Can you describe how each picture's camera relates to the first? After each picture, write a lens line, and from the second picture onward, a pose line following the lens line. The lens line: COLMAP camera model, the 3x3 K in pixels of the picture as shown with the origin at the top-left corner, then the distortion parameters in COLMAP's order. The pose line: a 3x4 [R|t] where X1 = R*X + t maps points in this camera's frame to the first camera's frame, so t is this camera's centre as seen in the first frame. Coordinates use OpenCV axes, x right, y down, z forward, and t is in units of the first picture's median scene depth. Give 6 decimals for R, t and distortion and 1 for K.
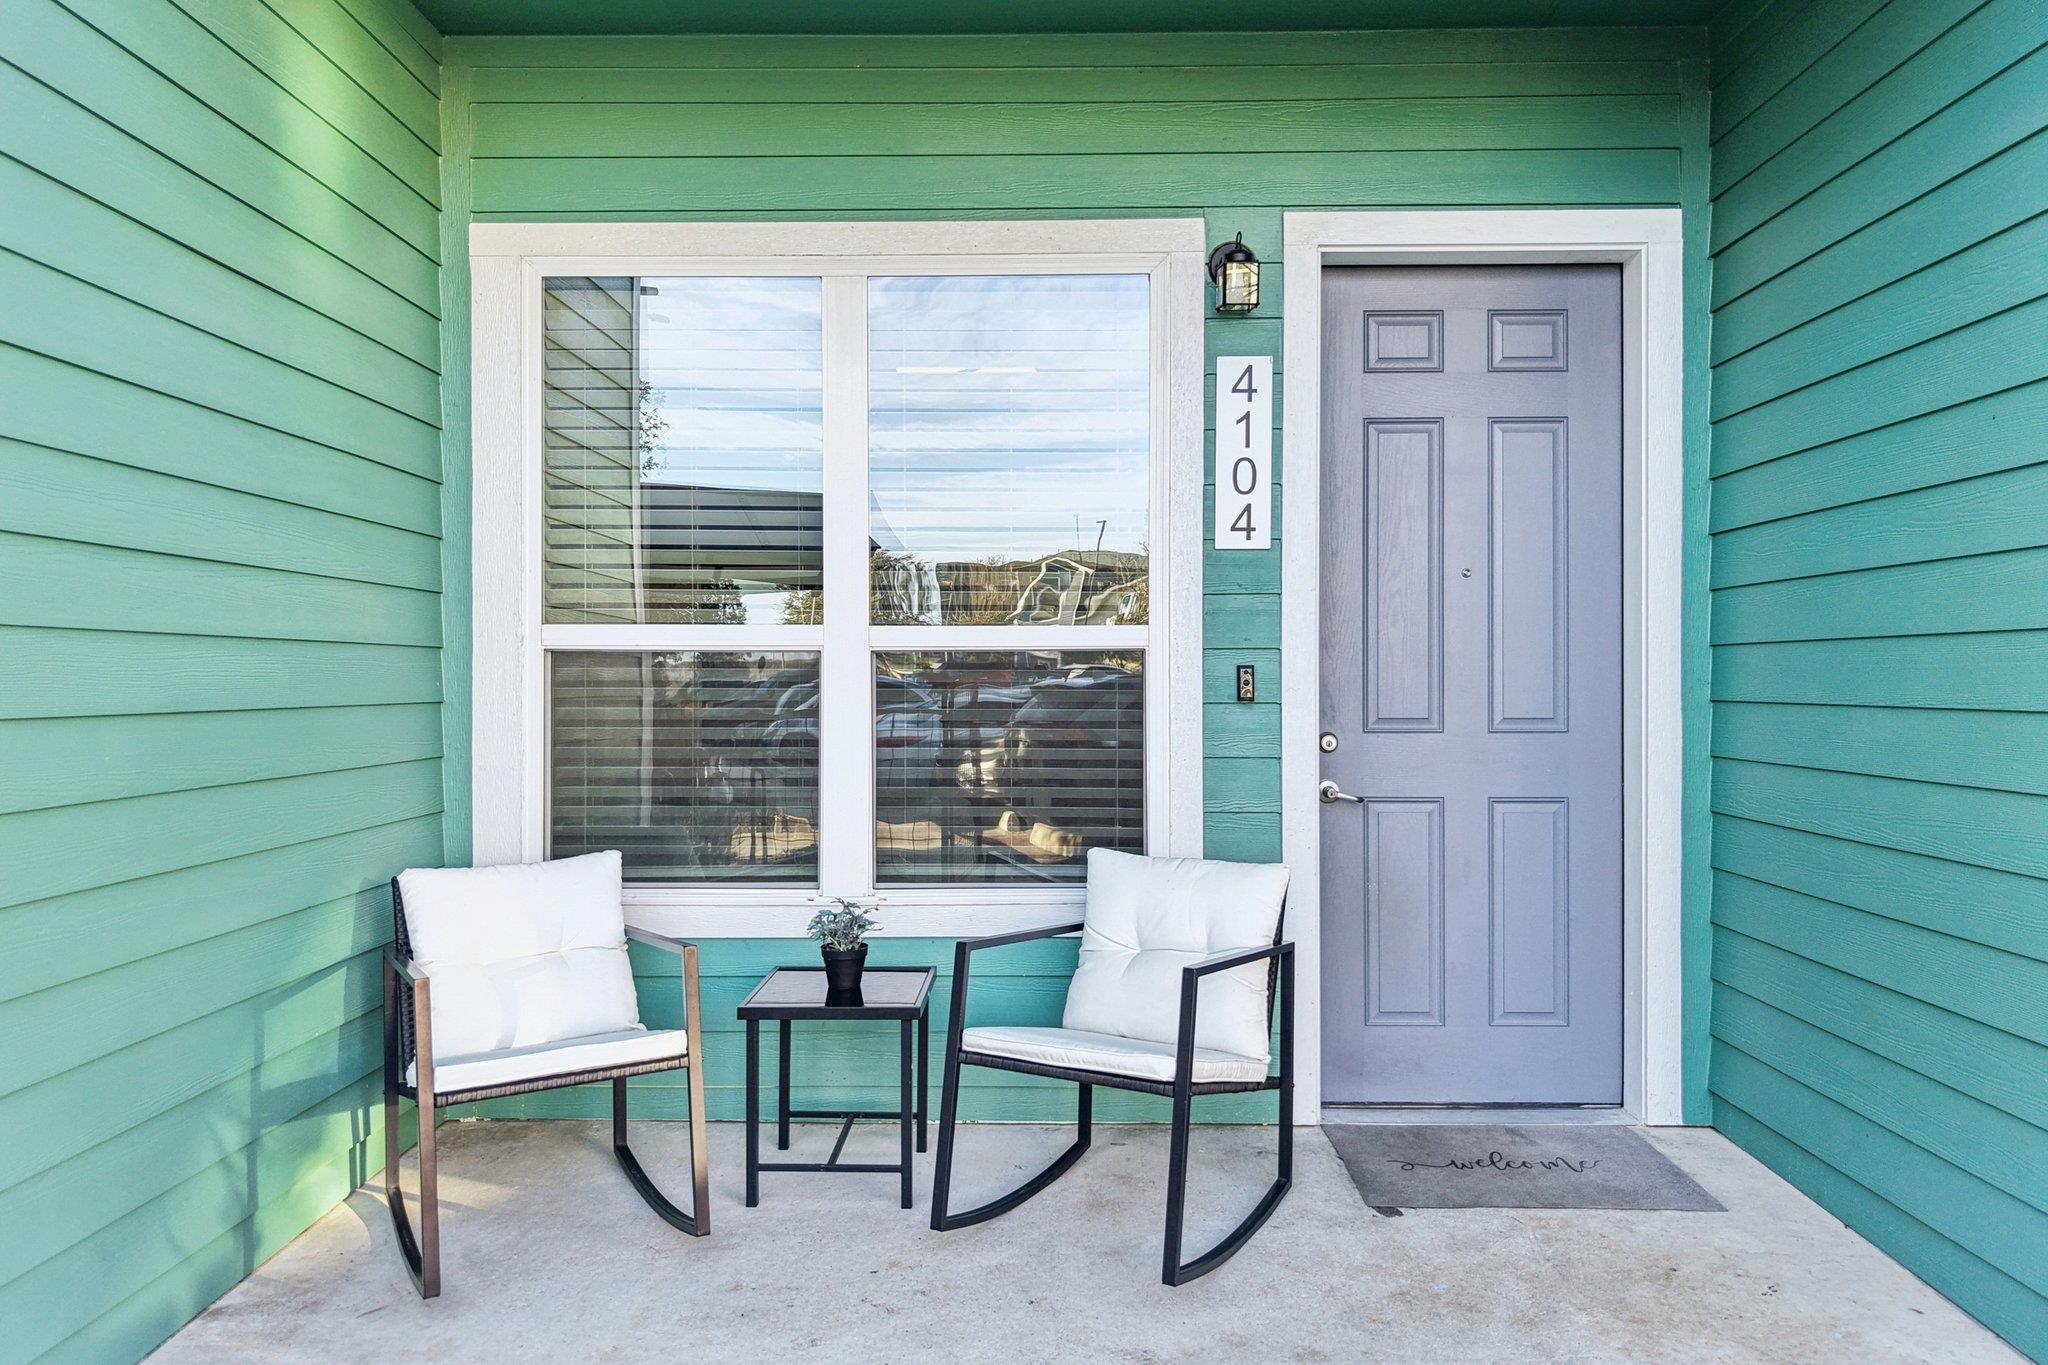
lens RADIAL K [[1390.1, 0, 1016.3], [0, 1390.1, 679.1], [0, 0, 1]] dist [0.000932, 0.000120]
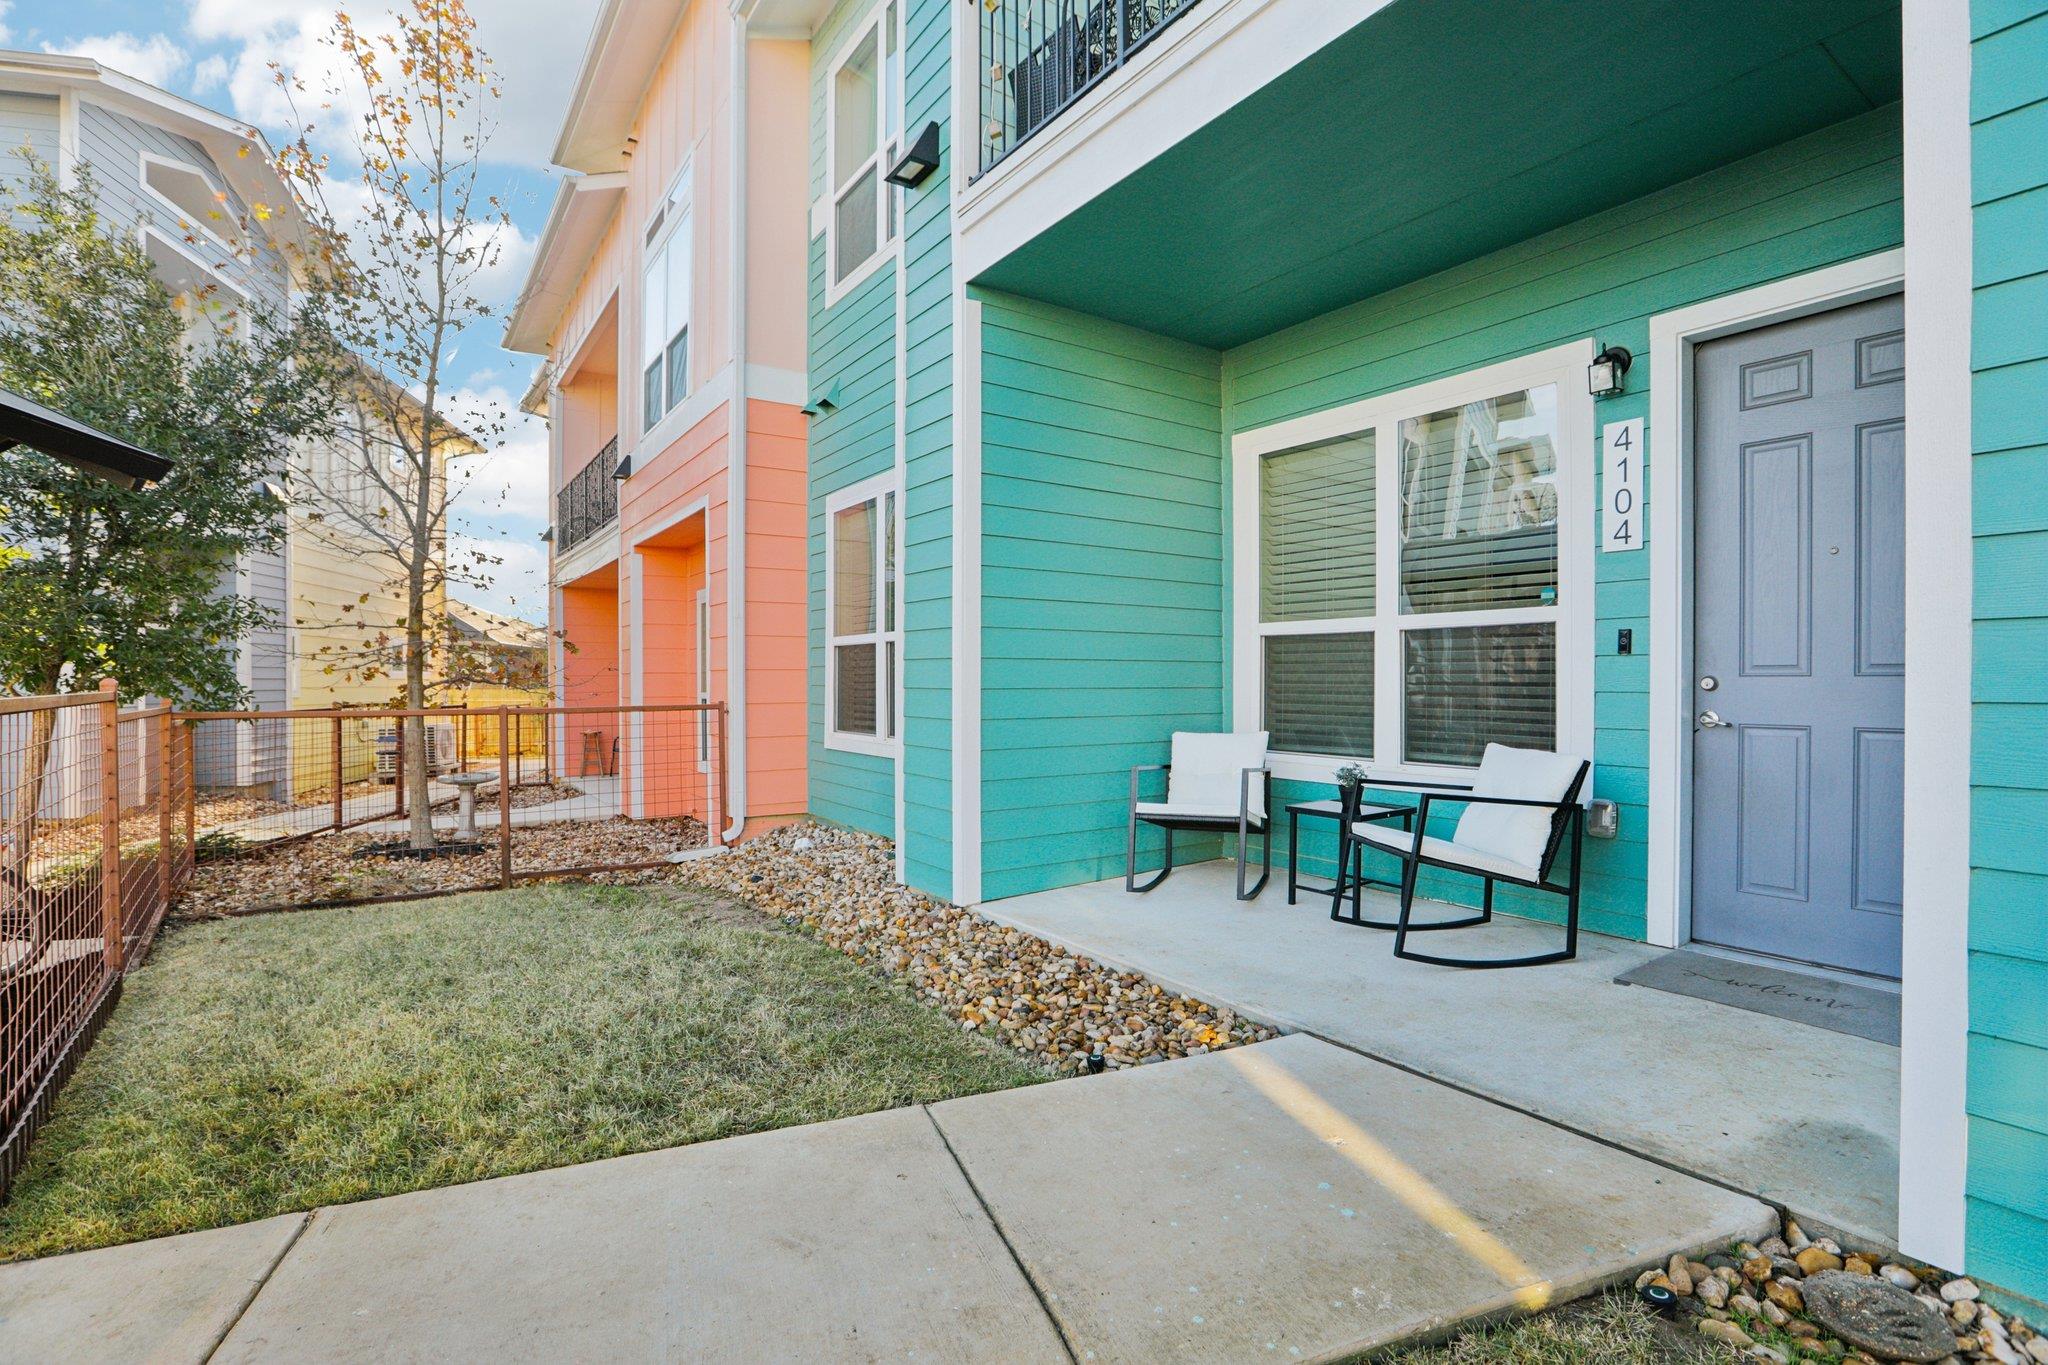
lens RADIAL K [[958.0, 0, 1015.6], [0, 958.0, 690.7], [0, 0, 1]] dist [-0.038292, 0.007541]
pose [[0.578216, 0.010450, -0.815817, 0.612428], [-0.007218, 0.999944, 0.007693, 0.052979], [0.815852, 0.001441, 0.578259, -0.111011]]
